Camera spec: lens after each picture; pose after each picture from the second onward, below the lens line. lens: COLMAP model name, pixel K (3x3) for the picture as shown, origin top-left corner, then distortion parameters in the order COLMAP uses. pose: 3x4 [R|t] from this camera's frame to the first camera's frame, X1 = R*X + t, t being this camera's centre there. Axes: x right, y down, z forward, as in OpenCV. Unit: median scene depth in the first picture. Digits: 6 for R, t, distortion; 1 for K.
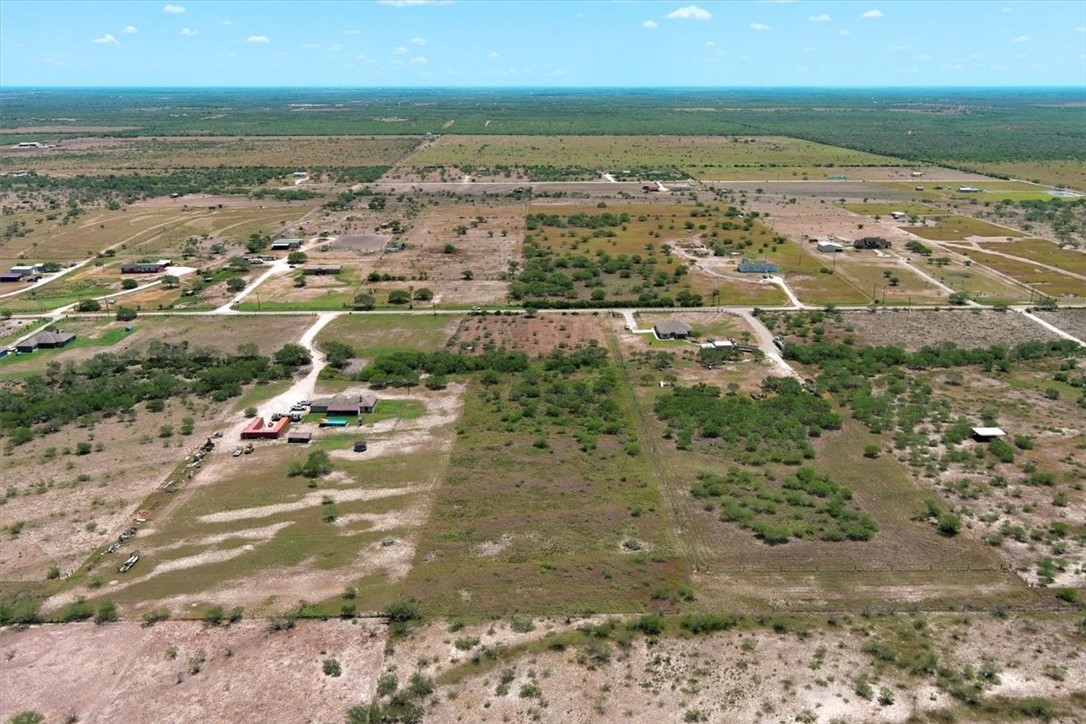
lens RADIAL K [[850.0, 0, 543.0], [0, 850.0, 362.0], [0, 0, 1]] dist [0.018337, -0.014604]
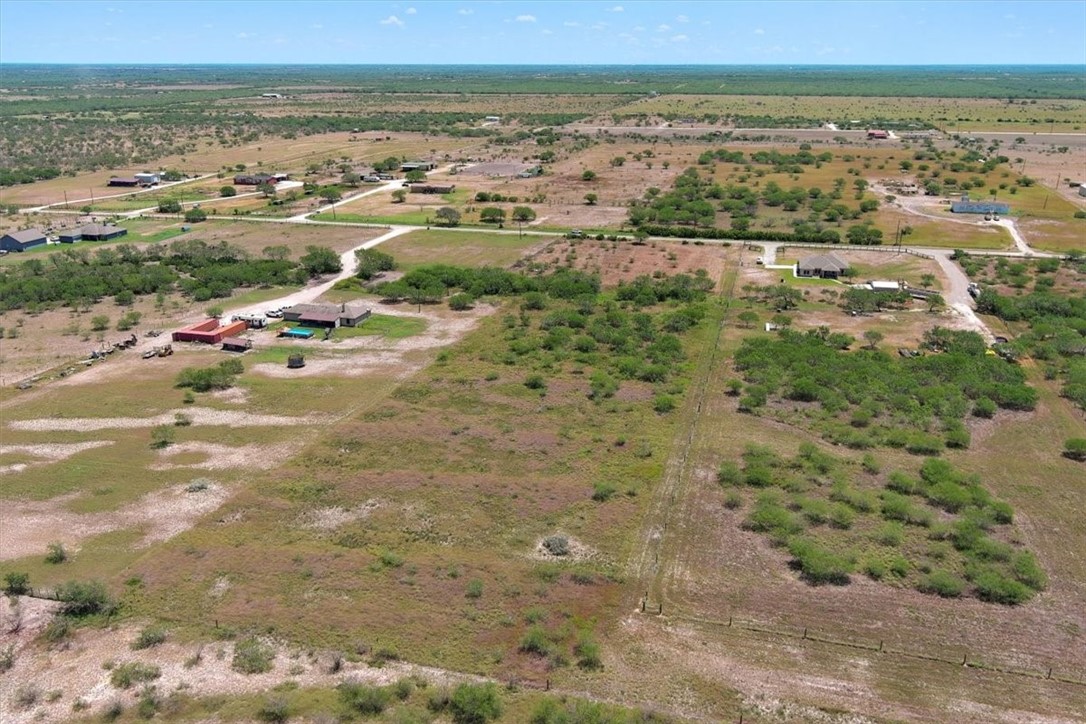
lens RADIAL K [[864.0, 0, 543.0], [0, 864.0, 362.0], [0, 0, 1]] dist [0.014798, -0.019631]
pose [[0.961635, 0.091543, -0.258606, 0.138470], [-0.085978, 0.995758, 0.032773, 0.043725], [0.260509, -0.009281, 0.965427, 0.259053]]
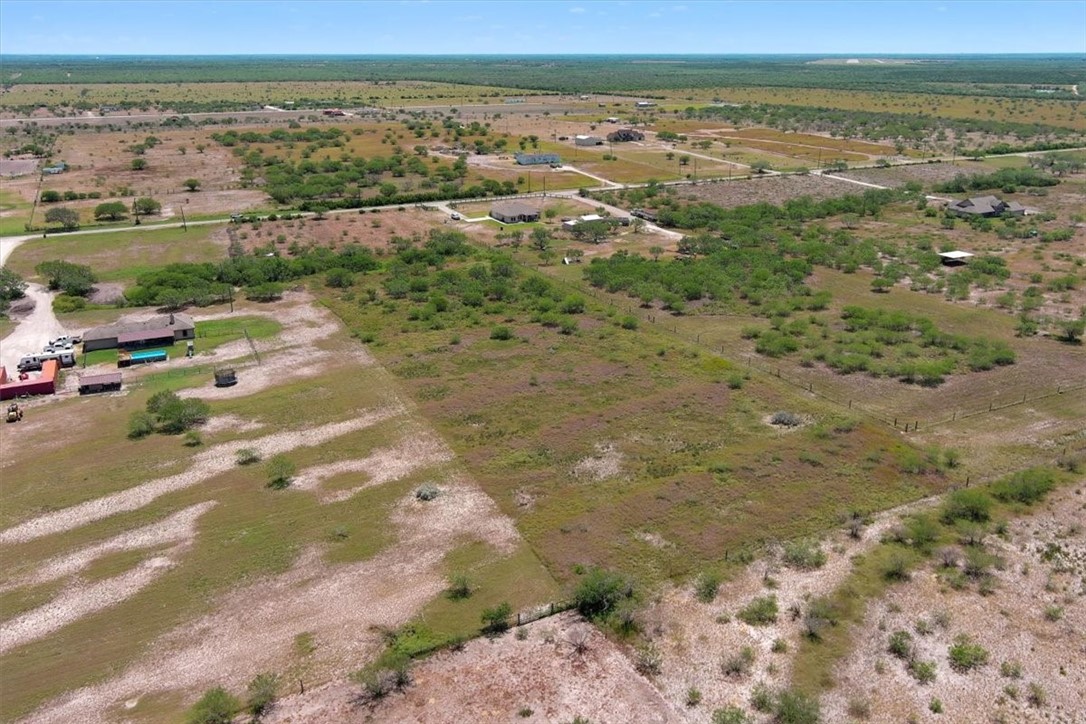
lens RADIAL K [[850.0, 0, 543.0], [0, 850.0, 362.0], [0, 0, 1]] dist [0.018337, -0.014604]
pose [[0.902825, -0.146632, 0.404235, -0.194518], [0.131638, 0.989177, 0.064810, 0.060183], [-0.409363, -0.005300, 0.912356, 0.276720]]
